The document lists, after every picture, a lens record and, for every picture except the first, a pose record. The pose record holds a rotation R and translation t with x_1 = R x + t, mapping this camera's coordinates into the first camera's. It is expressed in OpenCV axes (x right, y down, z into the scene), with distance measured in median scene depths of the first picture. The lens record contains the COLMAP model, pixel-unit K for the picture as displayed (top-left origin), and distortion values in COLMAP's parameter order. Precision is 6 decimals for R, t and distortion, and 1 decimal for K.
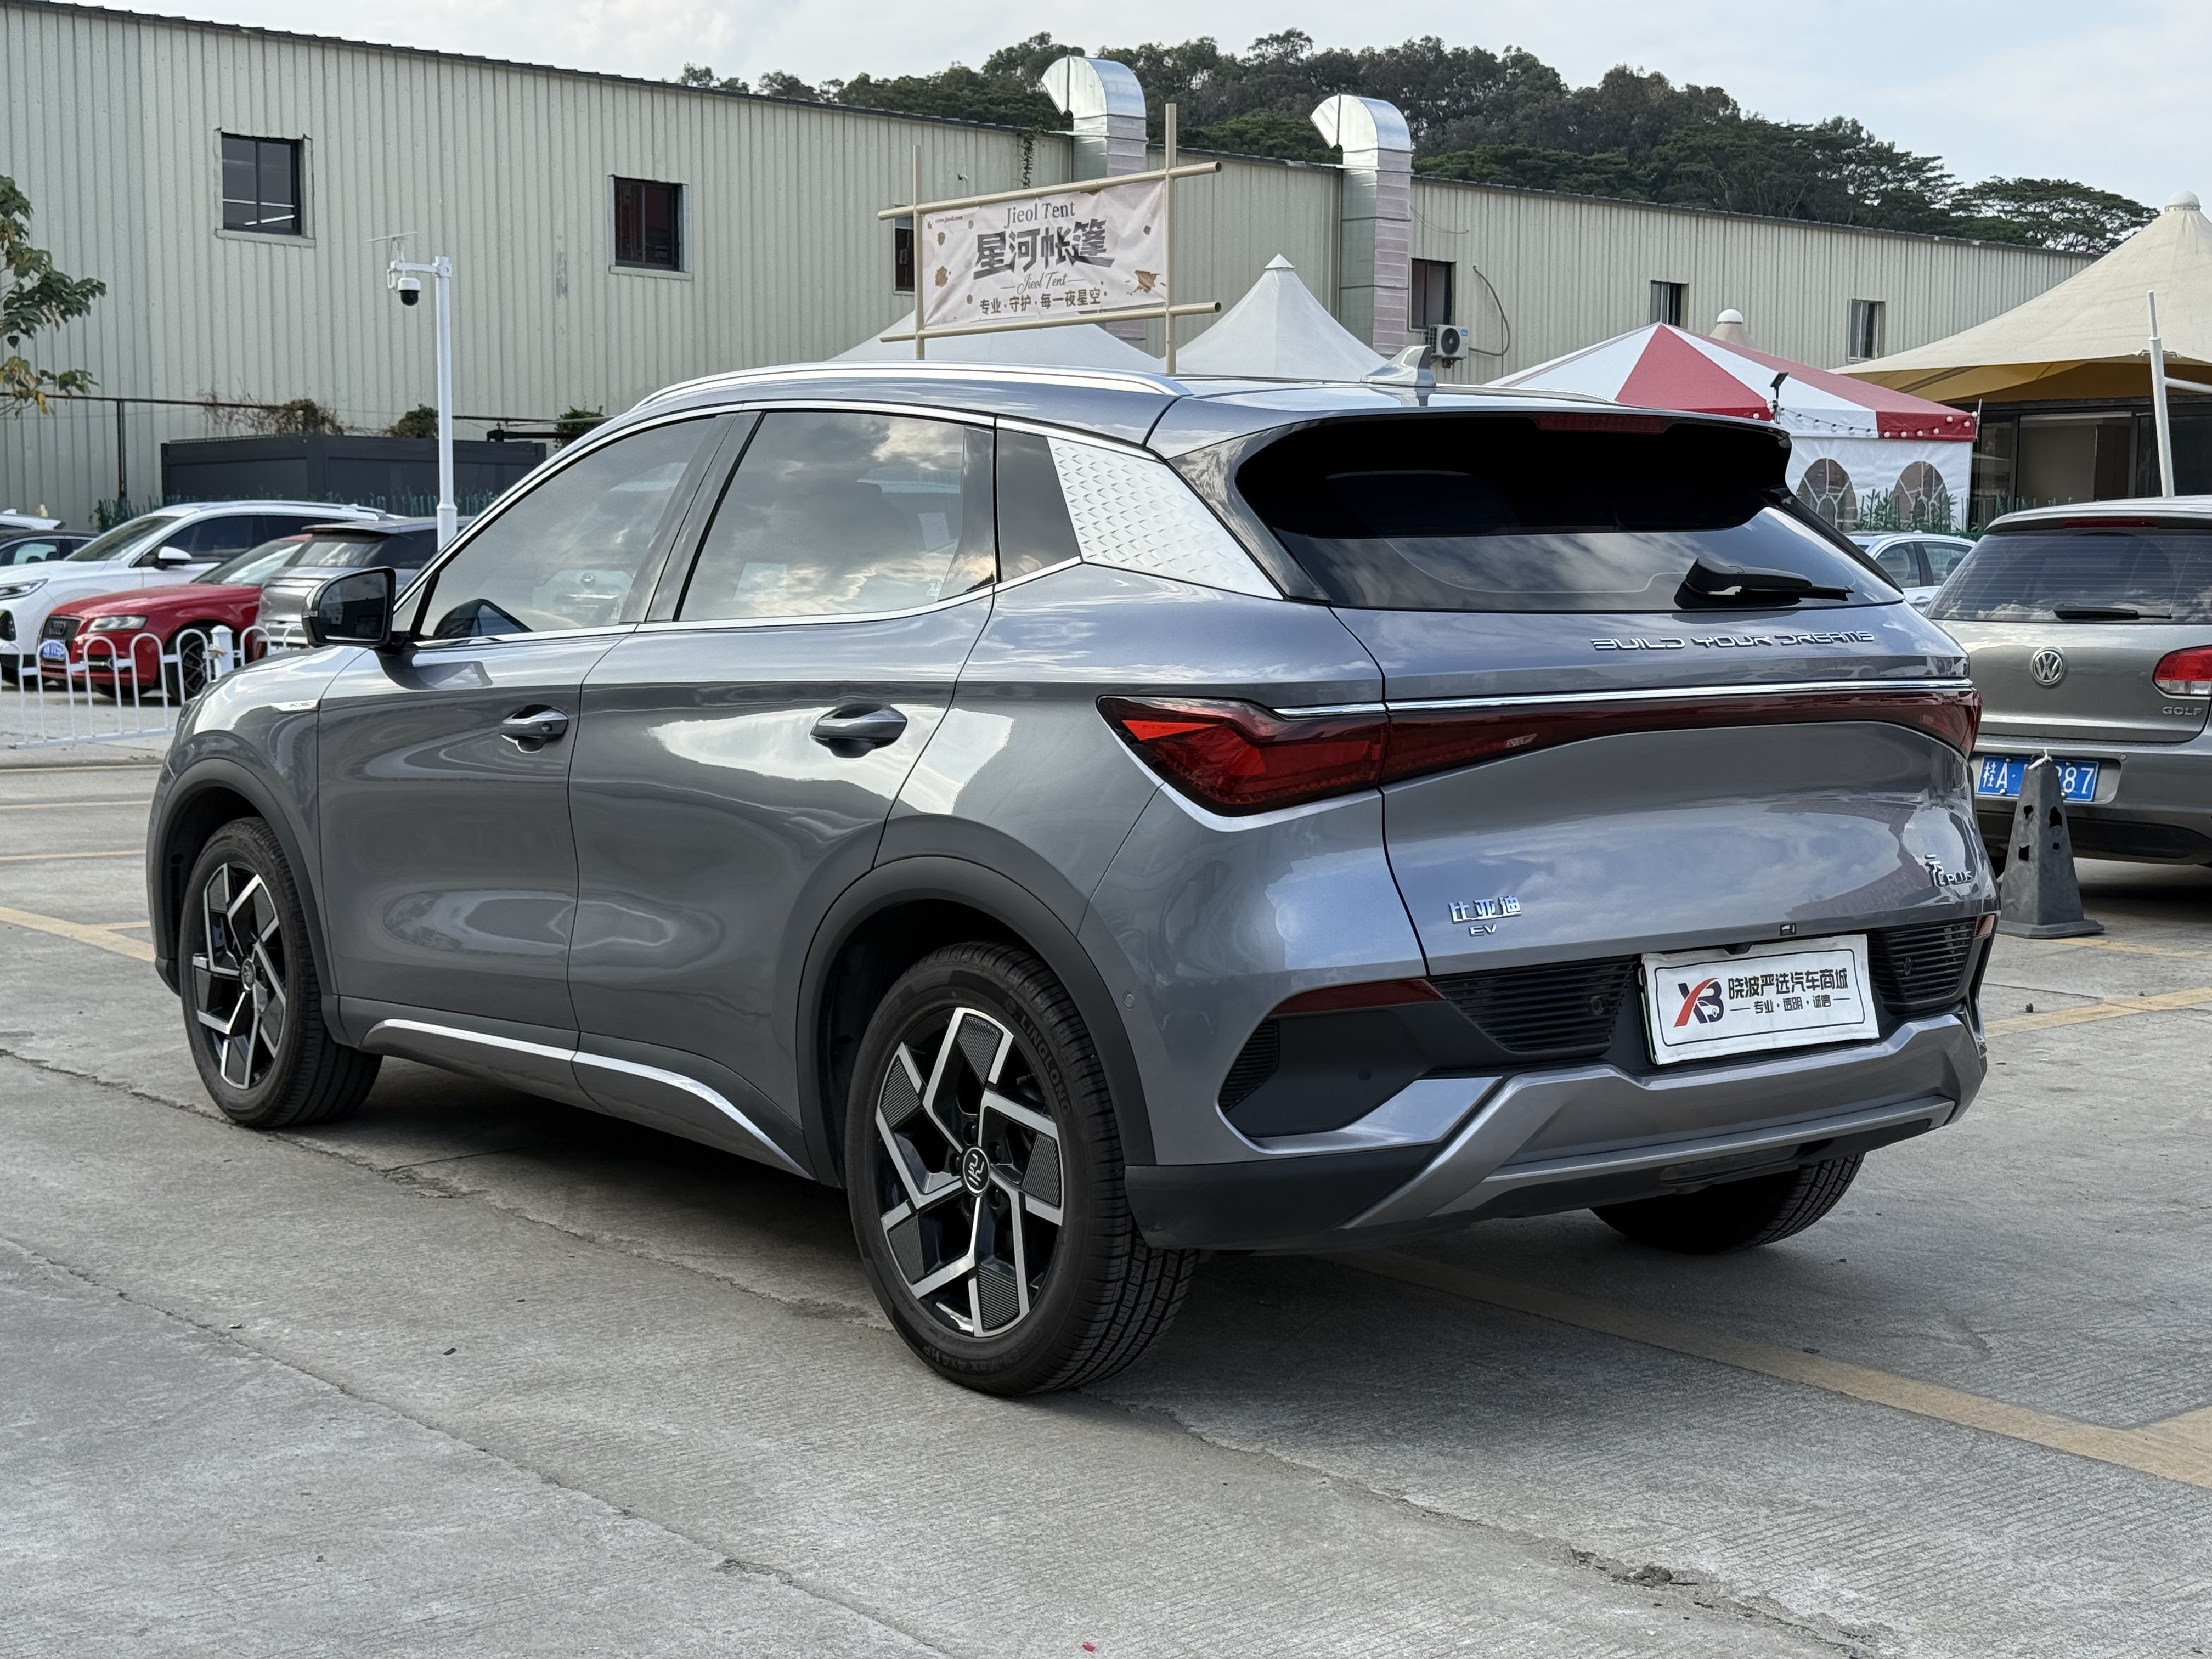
lens RADIAL K [[3122.6, 0, 1127.8], [0, 3122.6, 844.5], [0, 0, 1]] dist [0.086121, 0.000000]
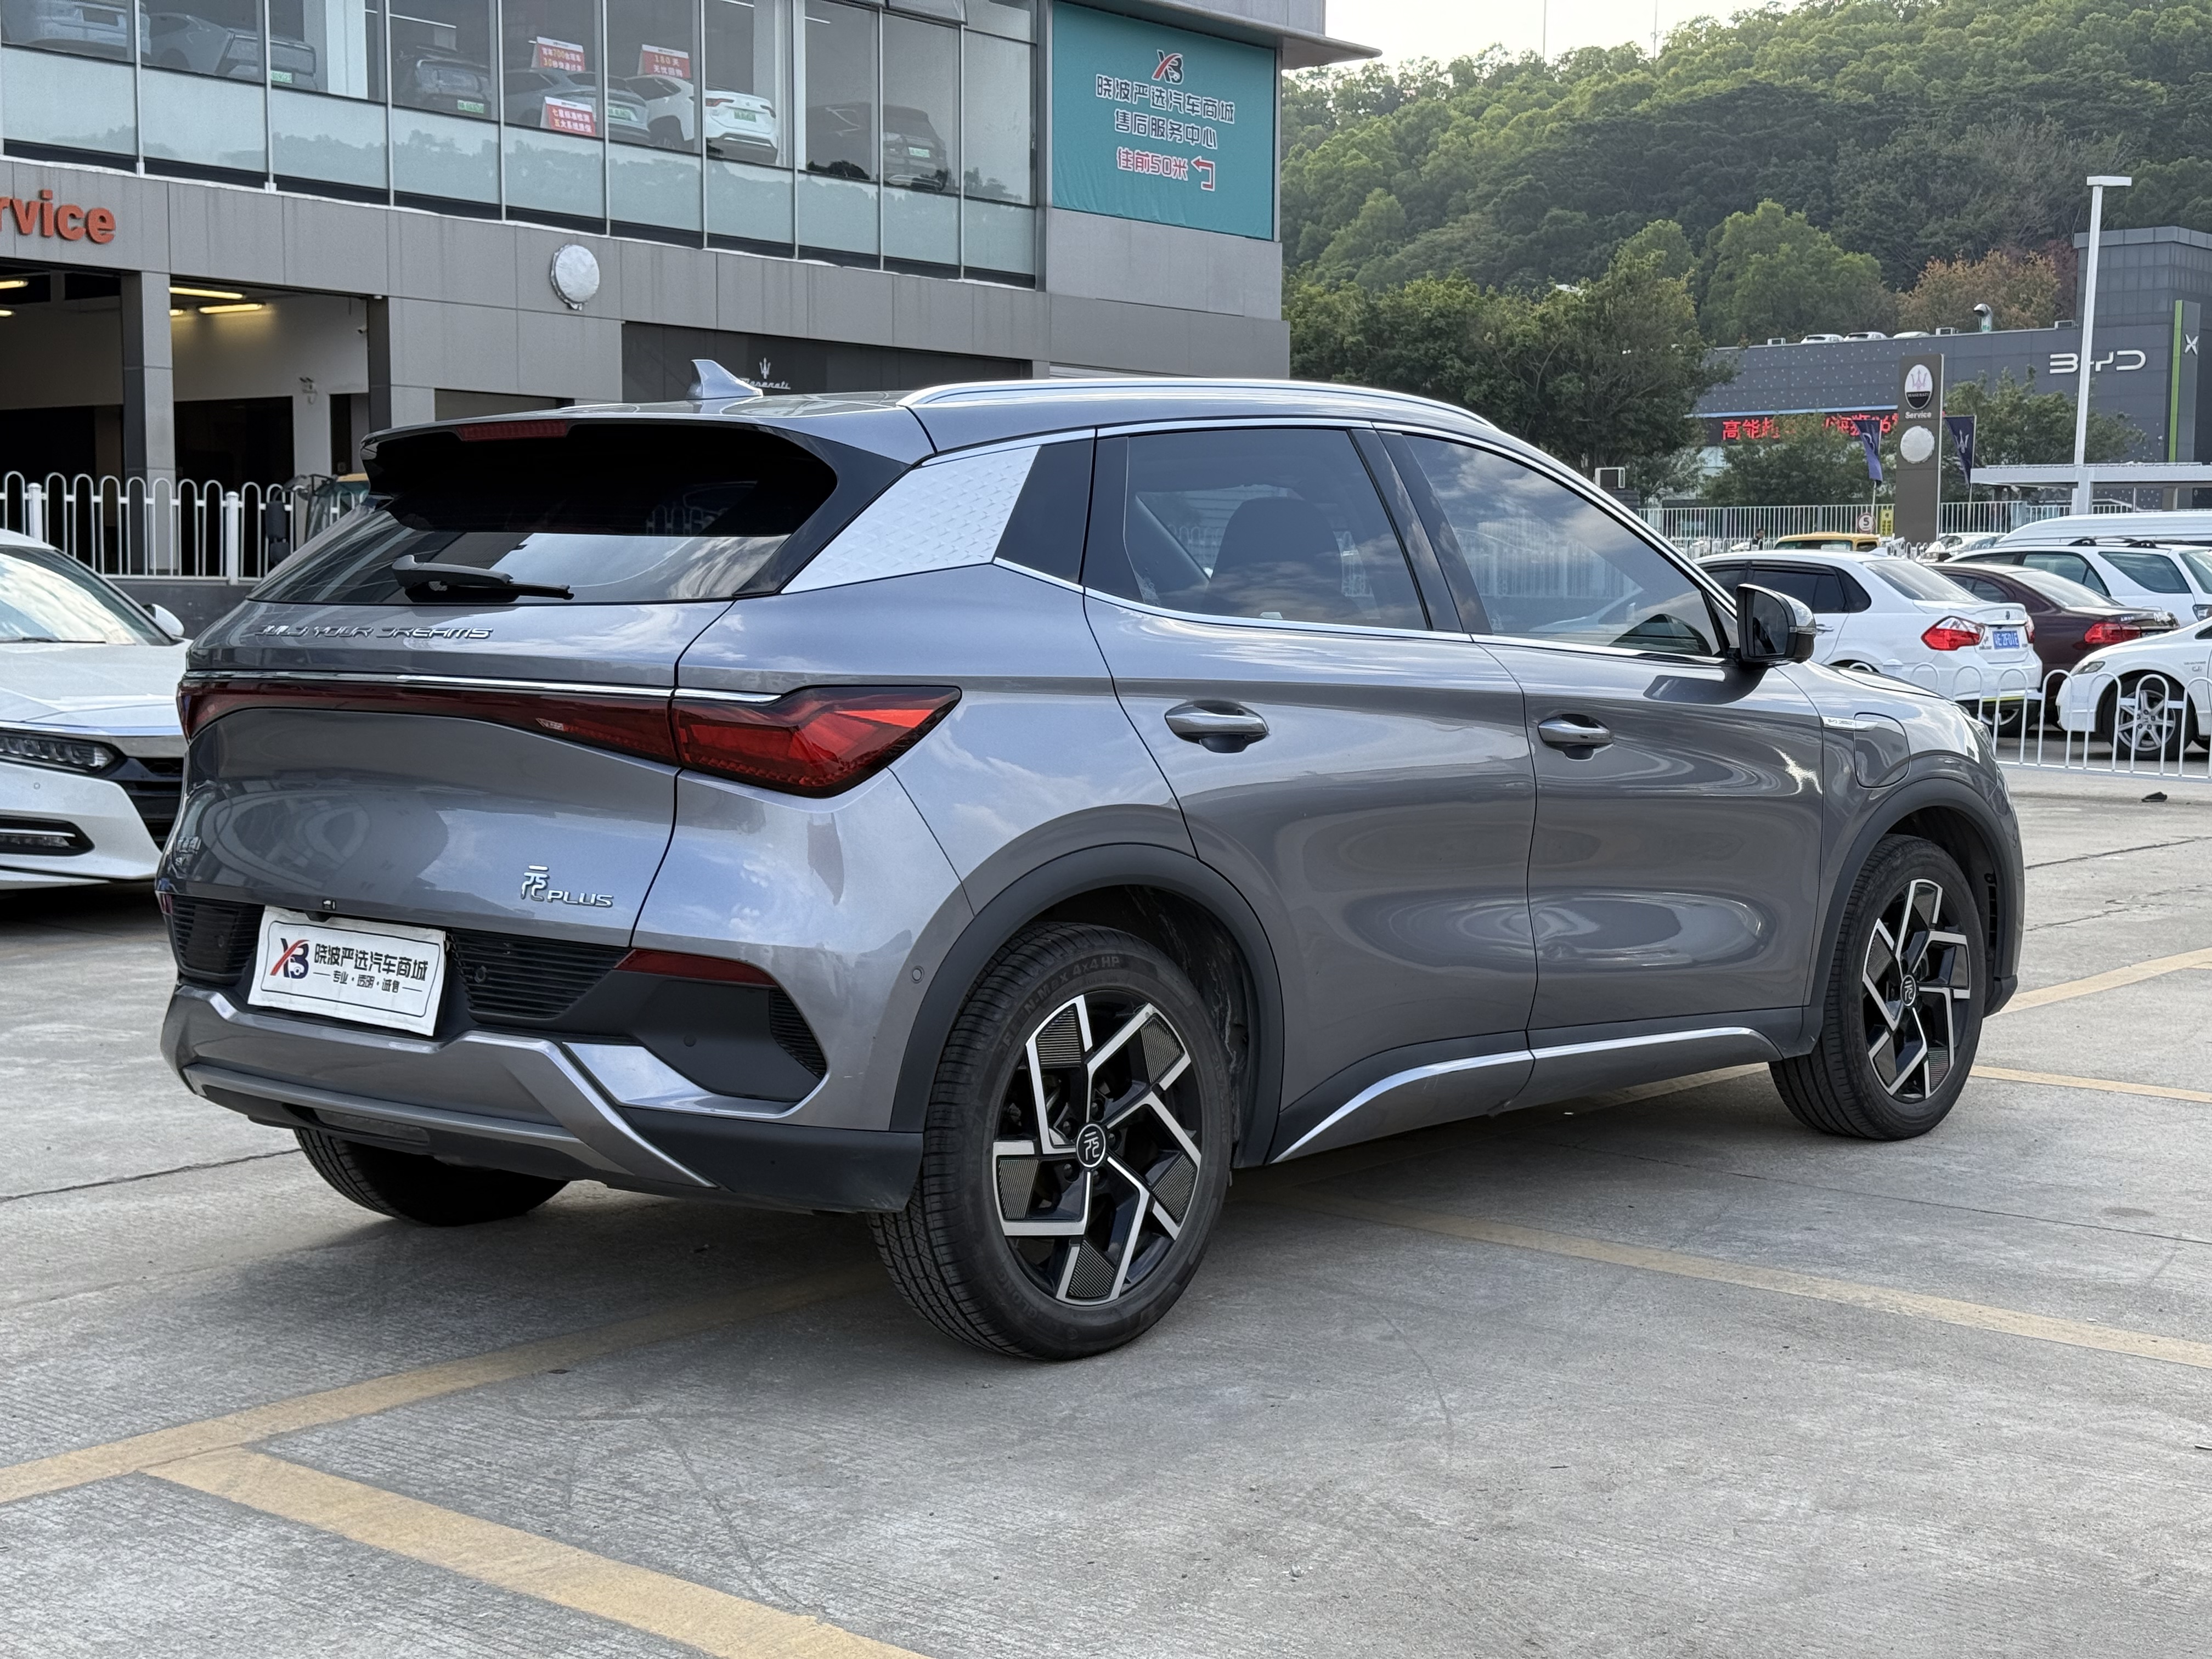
lens RADIAL K [[3122.6, 0, 1085.5], [0, 3122.6, 825.1], [0, 0, 1]] dist [0.086121, 0.000000]
pose [[0.169553, 0.068114, -0.983164, 1.219321], [-0.095193, 0.994076, 0.052453, -0.074819], [0.980913, 0.084697, 0.175032, 1.002965]]
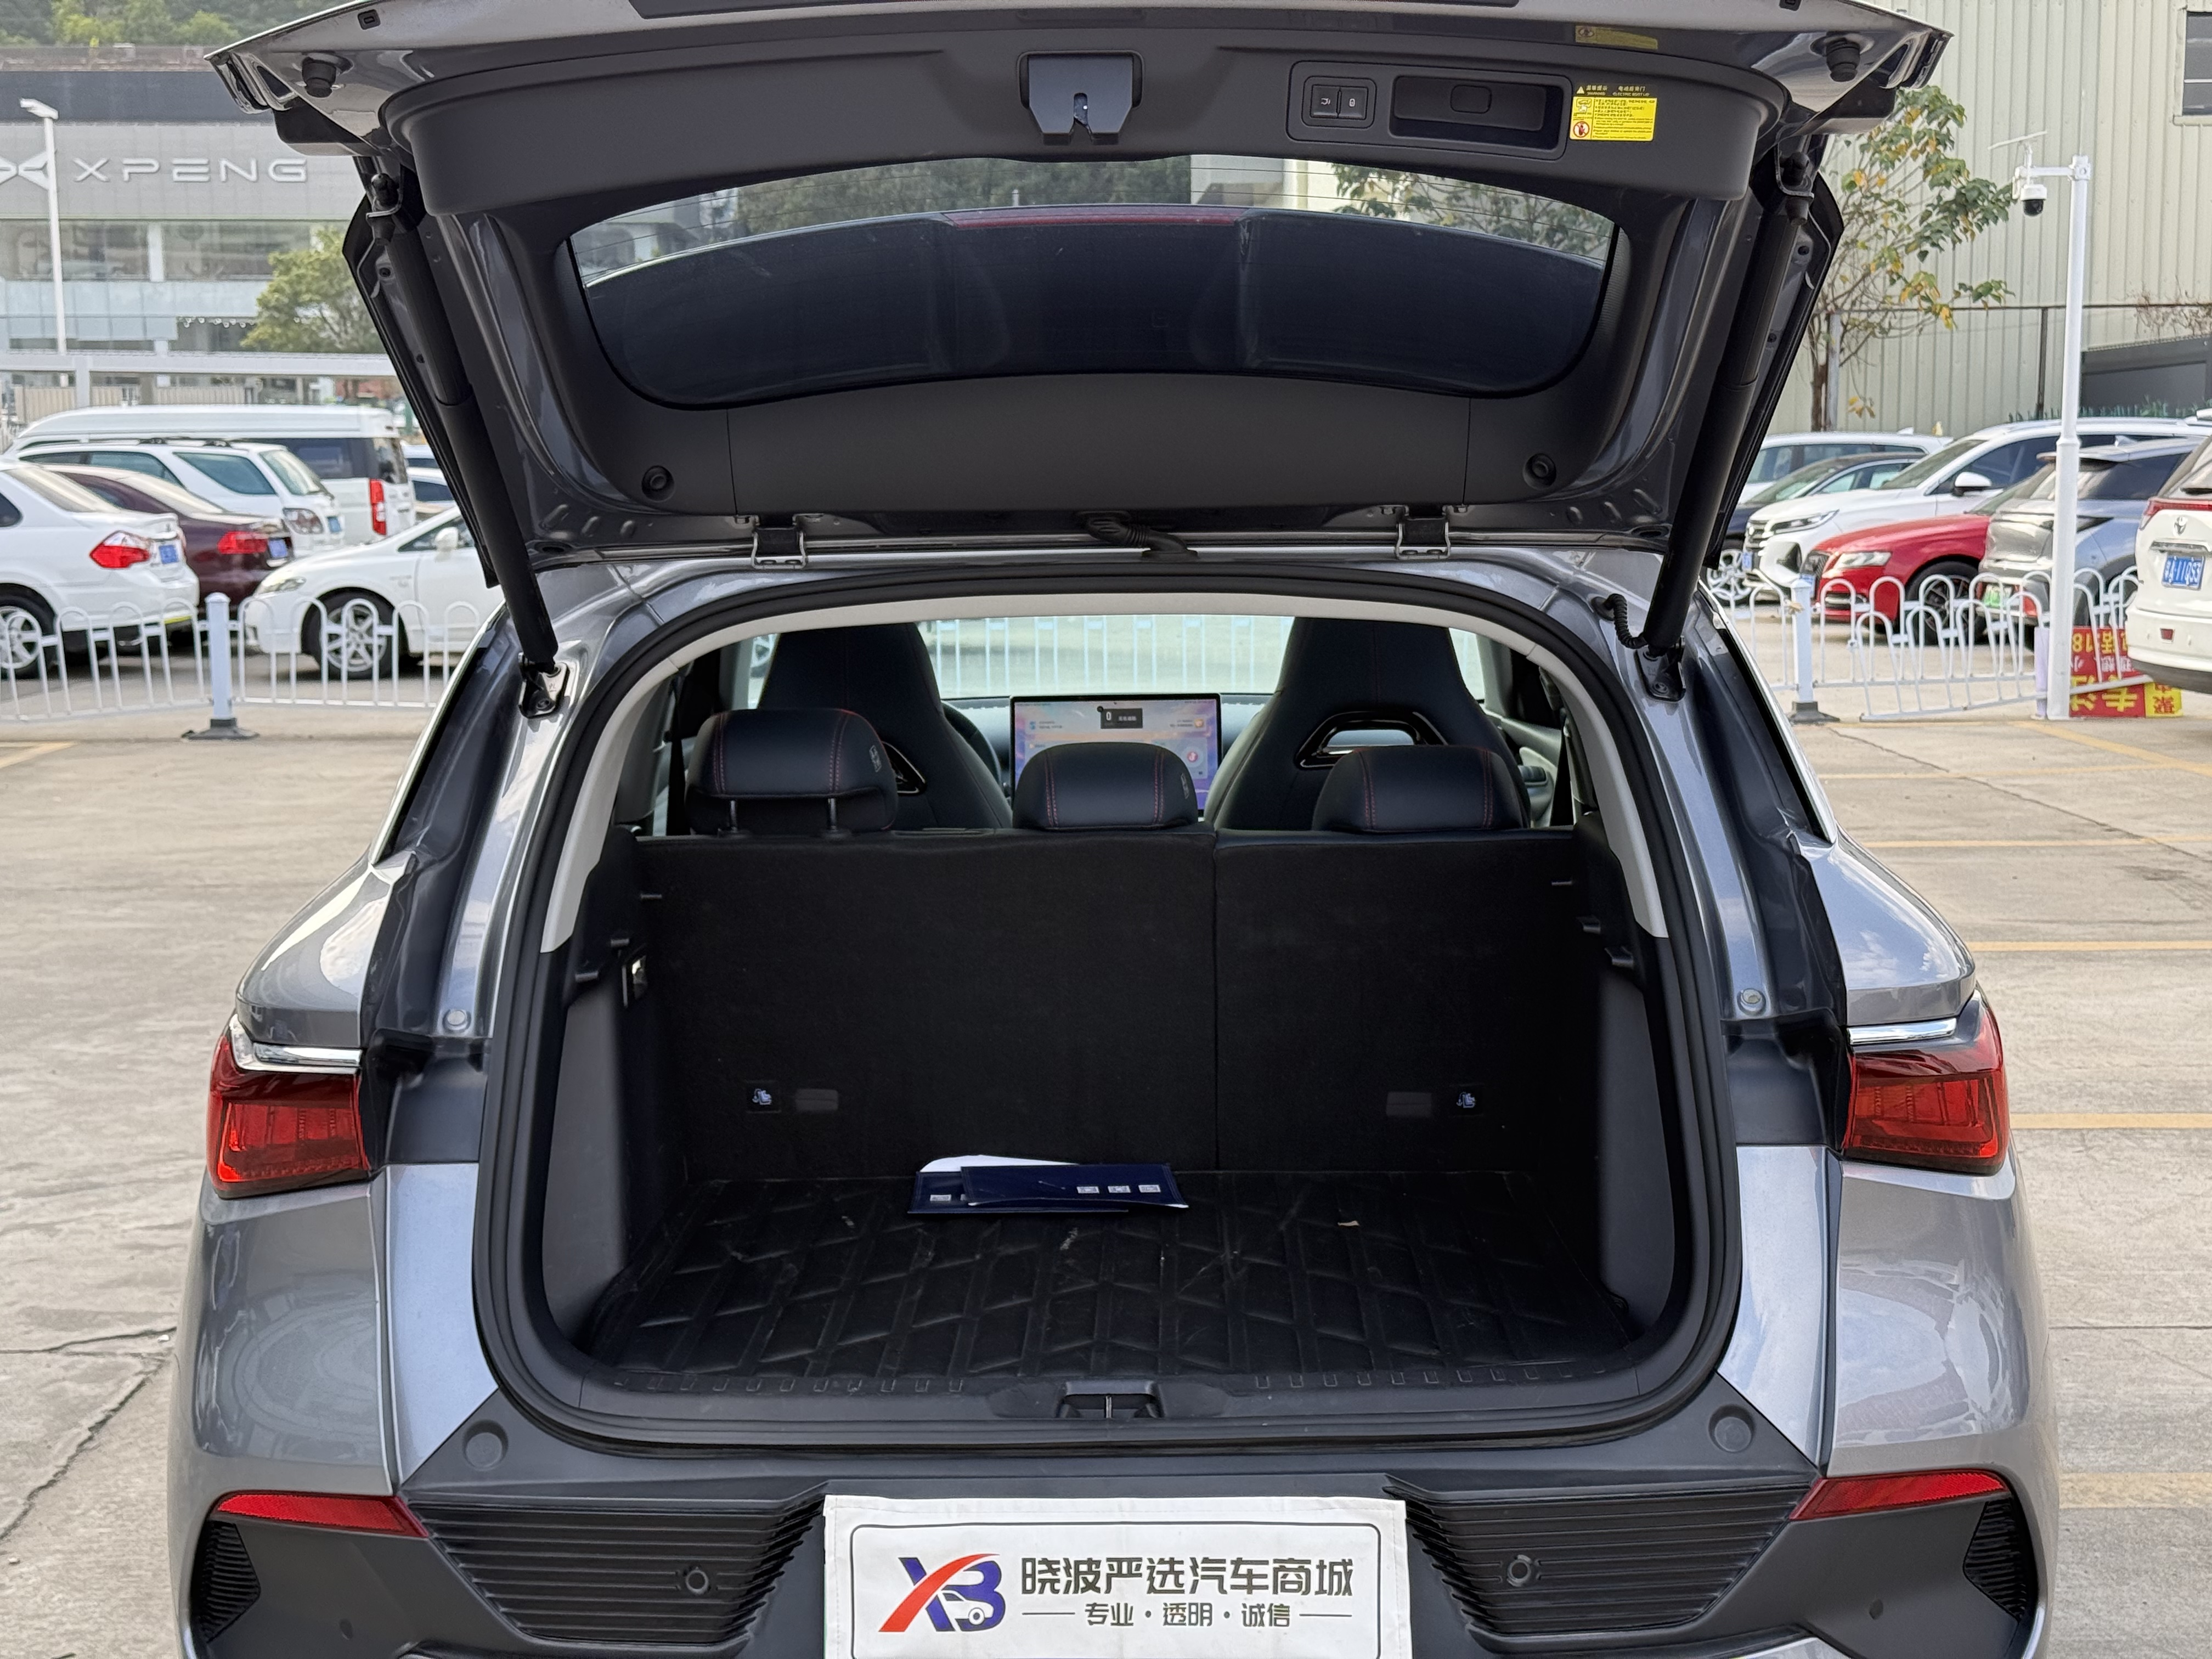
lens RADIAL K [[3122.6, 0, 1106.1], [0, 3122.6, 870.6], [0, 0, 1]] dist [0.086121, 0.000000]
pose [[0.780329, 0.069248, -0.621523, 0.518114], [-0.042033, 0.997411, 0.058354, -0.109590], [0.623955, -0.019411, 0.781219, 0.530105]]
